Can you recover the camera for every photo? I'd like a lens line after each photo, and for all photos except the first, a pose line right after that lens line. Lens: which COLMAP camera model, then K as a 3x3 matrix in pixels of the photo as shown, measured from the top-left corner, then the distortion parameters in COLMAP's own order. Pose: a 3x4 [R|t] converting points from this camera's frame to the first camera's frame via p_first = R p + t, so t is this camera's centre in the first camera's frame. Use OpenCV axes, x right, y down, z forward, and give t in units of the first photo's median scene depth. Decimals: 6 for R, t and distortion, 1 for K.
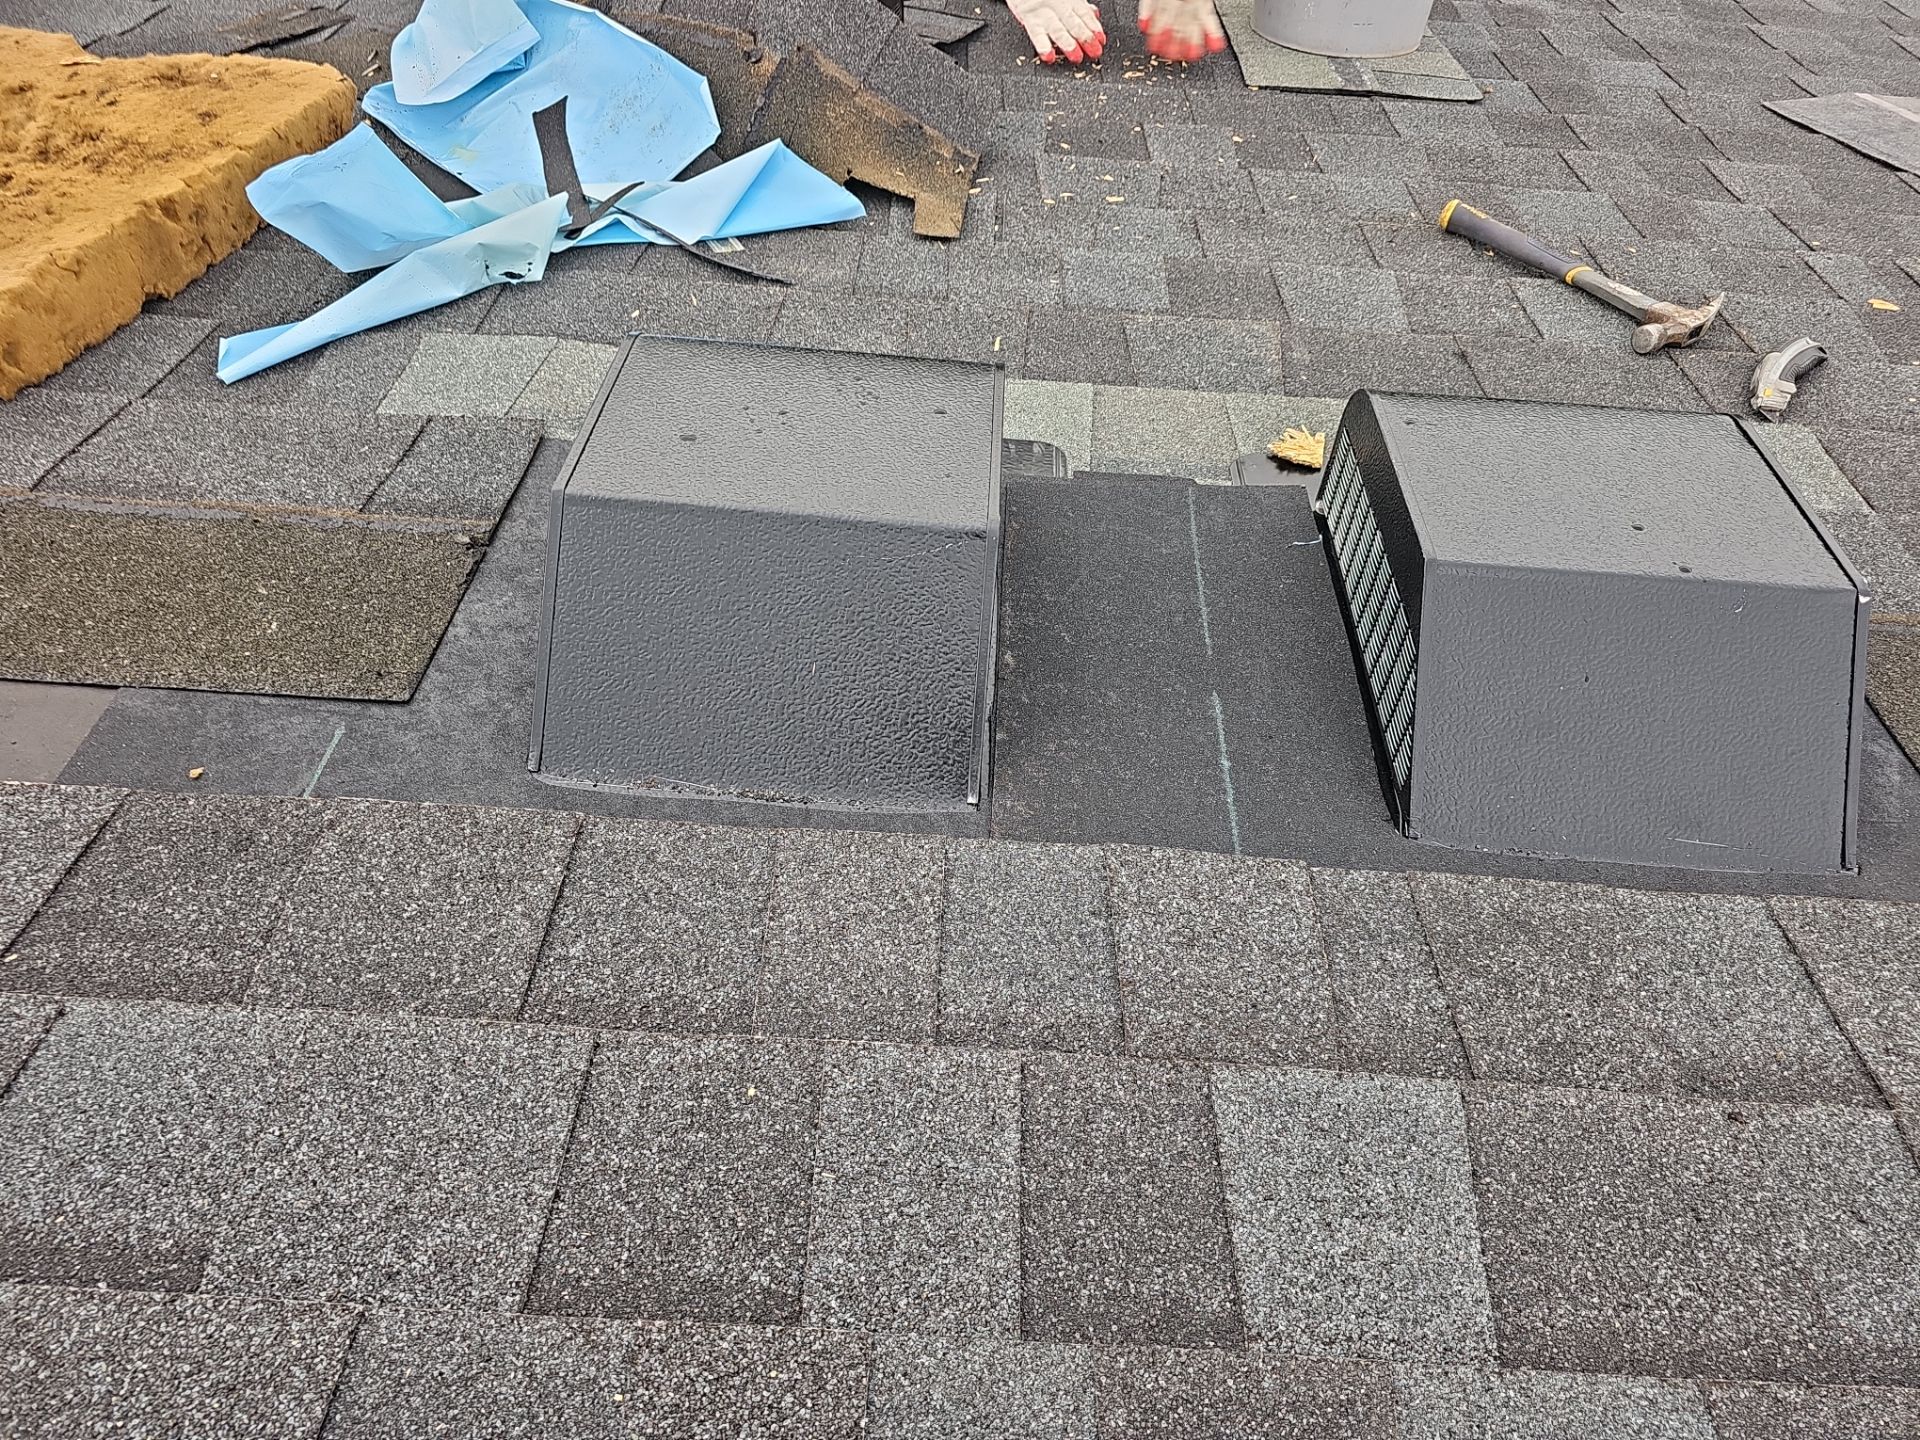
lens RADIAL K [[1362.2, 0, 960.0], [0, 1362.2, 720.0], [0, 0, 1]] dist [0.016672, -0.005889]
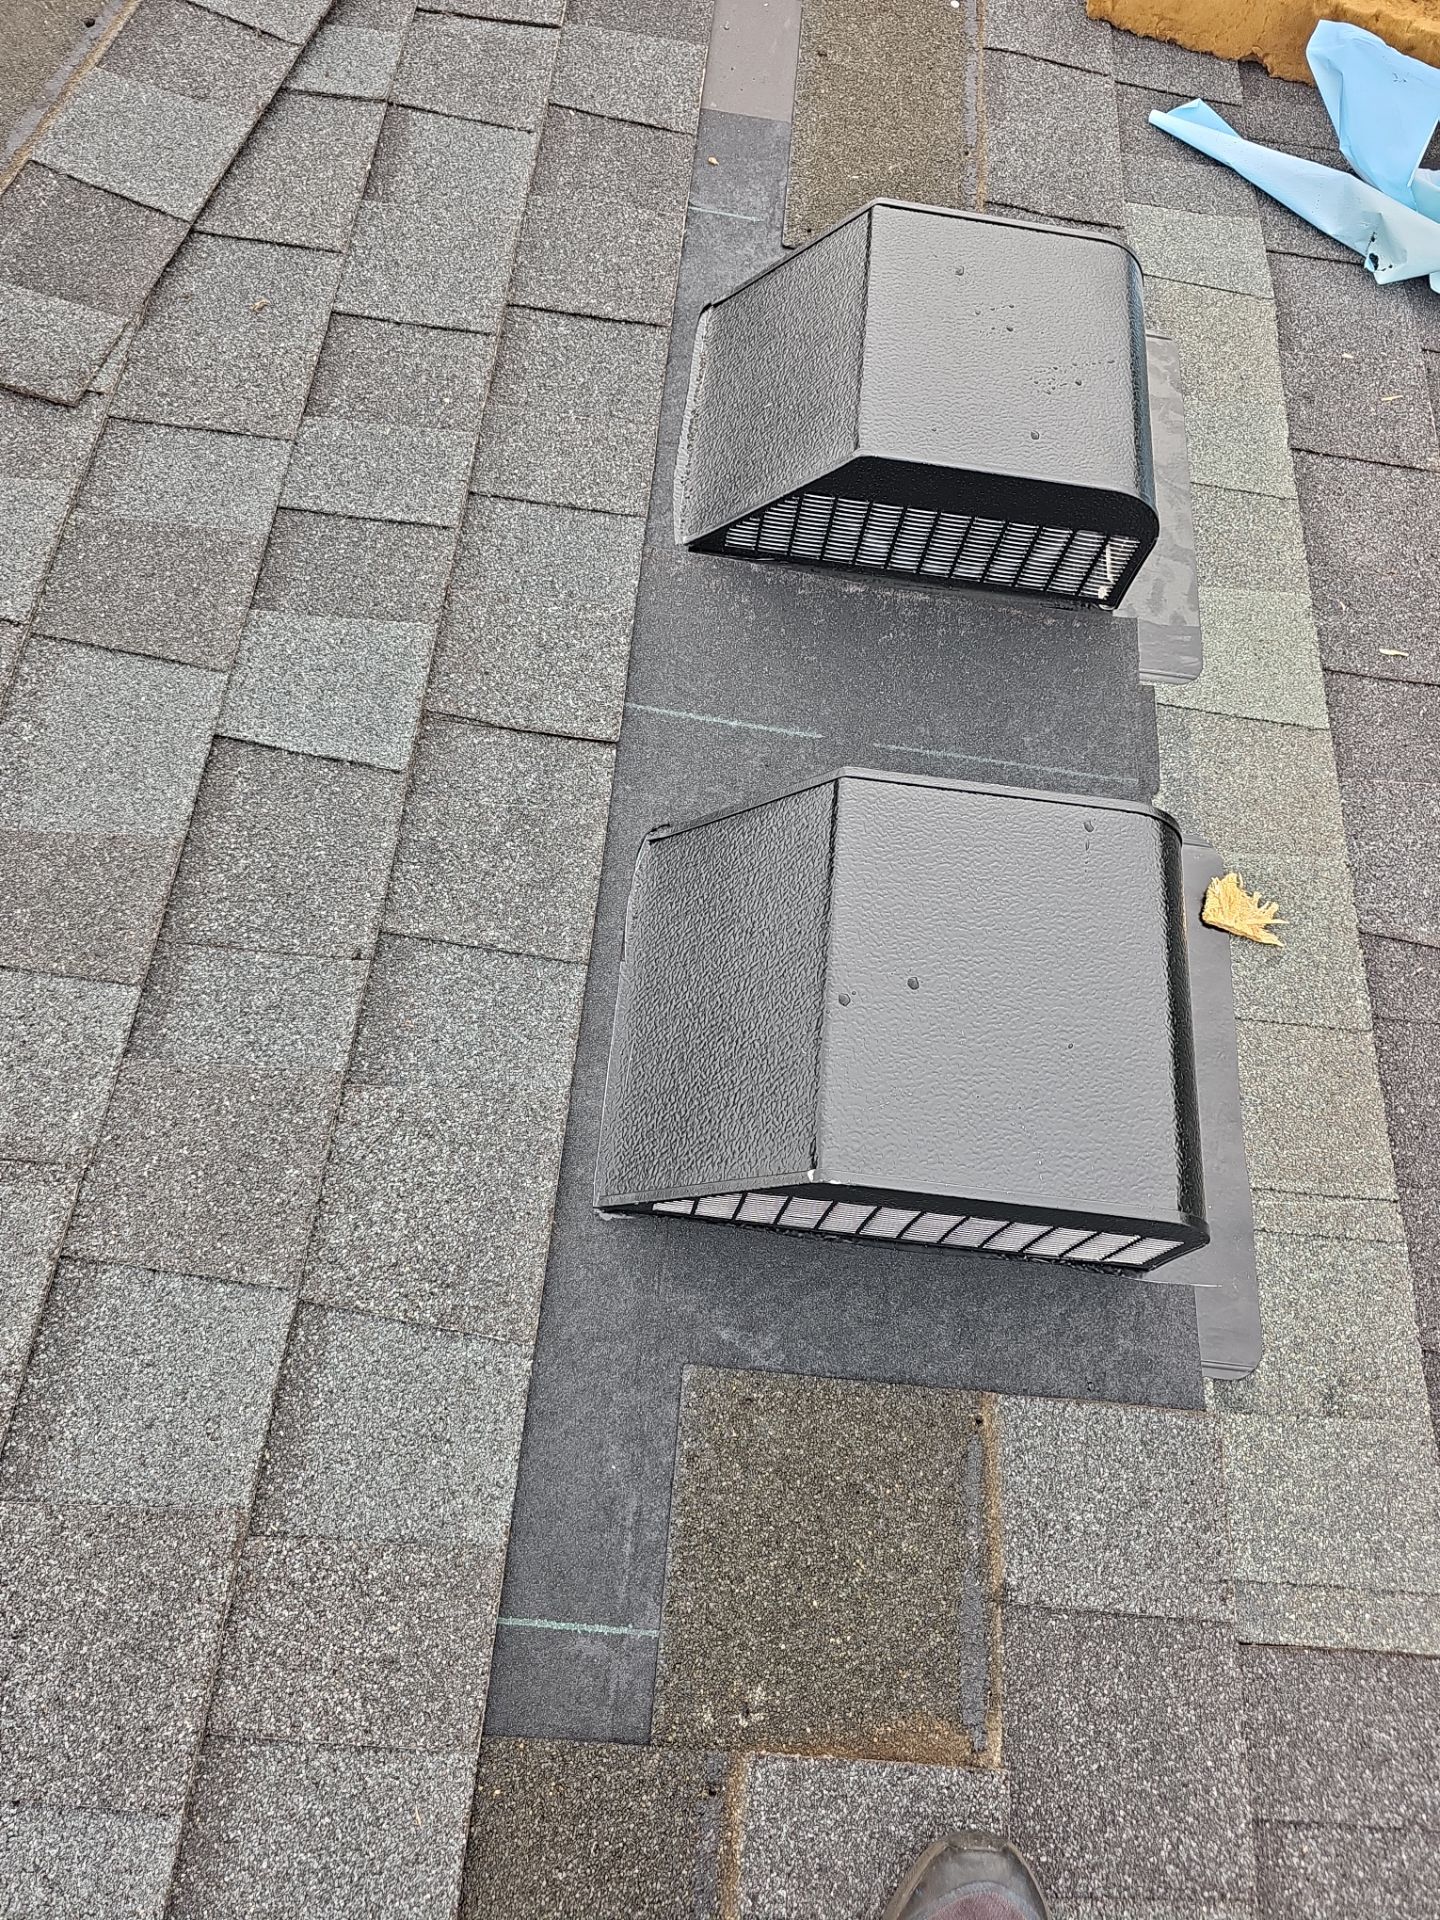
lens RADIAL K [[1362.2, 0, 720.0], [0, 1362.2, 960.0], [0, 0, 1]] dist [0.016672, -0.005889]
pose [[-0.055452, 0.877844, -0.475726, 0.971666], [-0.755568, 0.274580, 0.594746, -0.626000], [0.652719, 0.392423, 0.648045, 0.307558]]
